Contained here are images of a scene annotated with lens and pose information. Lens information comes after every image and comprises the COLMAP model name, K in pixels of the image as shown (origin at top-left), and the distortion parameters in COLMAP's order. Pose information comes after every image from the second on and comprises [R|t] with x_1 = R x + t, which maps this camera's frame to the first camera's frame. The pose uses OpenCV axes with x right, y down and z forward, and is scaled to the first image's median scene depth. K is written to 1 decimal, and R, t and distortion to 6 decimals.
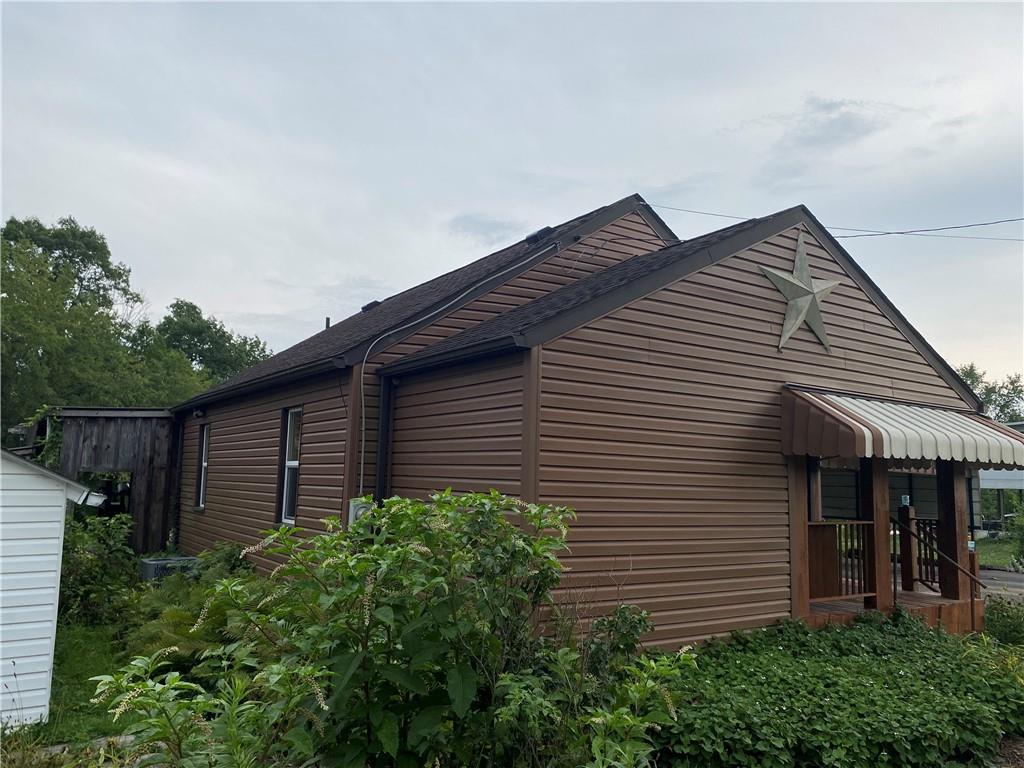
lens RADIAL K [[788.3, 0, 508.0], [0, 788.3, 379.4], [0, 0, 1]] dist [0.054081, -0.047855]
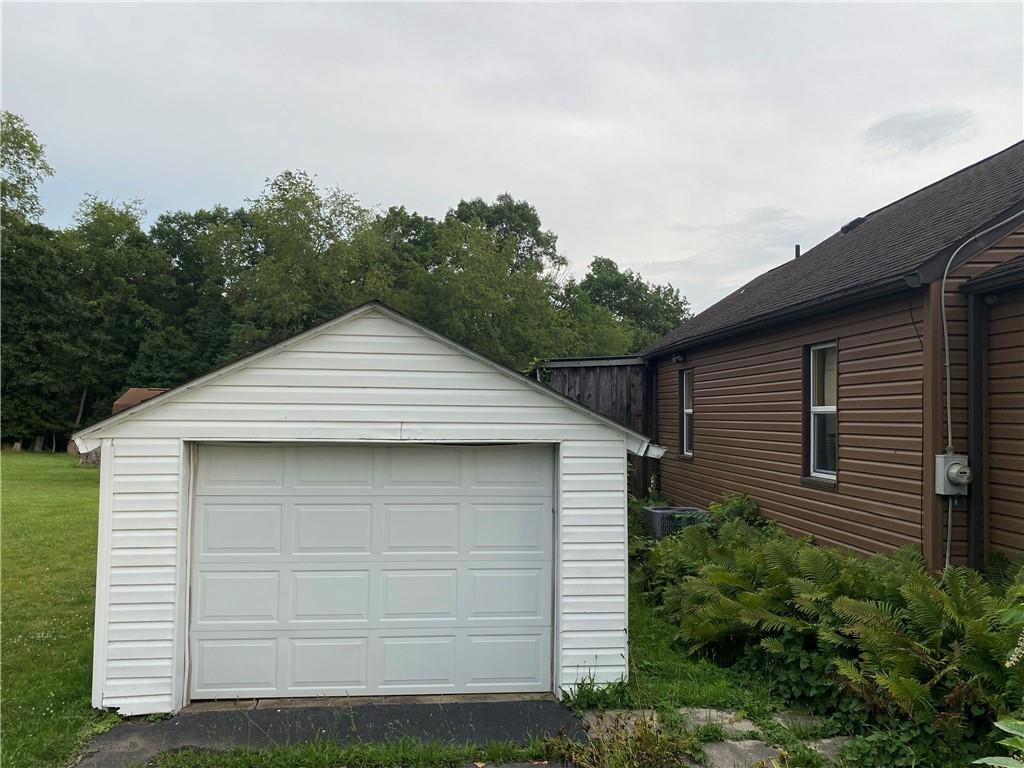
lens RADIAL K [[776.2, 0, 514.2], [0, 776.2, 385.0], [0, 0, 1]] dist [0.159944, -0.200550]
pose [[0.880196, -0.032981, -0.473464, -0.091437], [0.069144, 0.995850, 0.059172, 0.003701], [0.469547, -0.084820, 0.878824, 0.052757]]
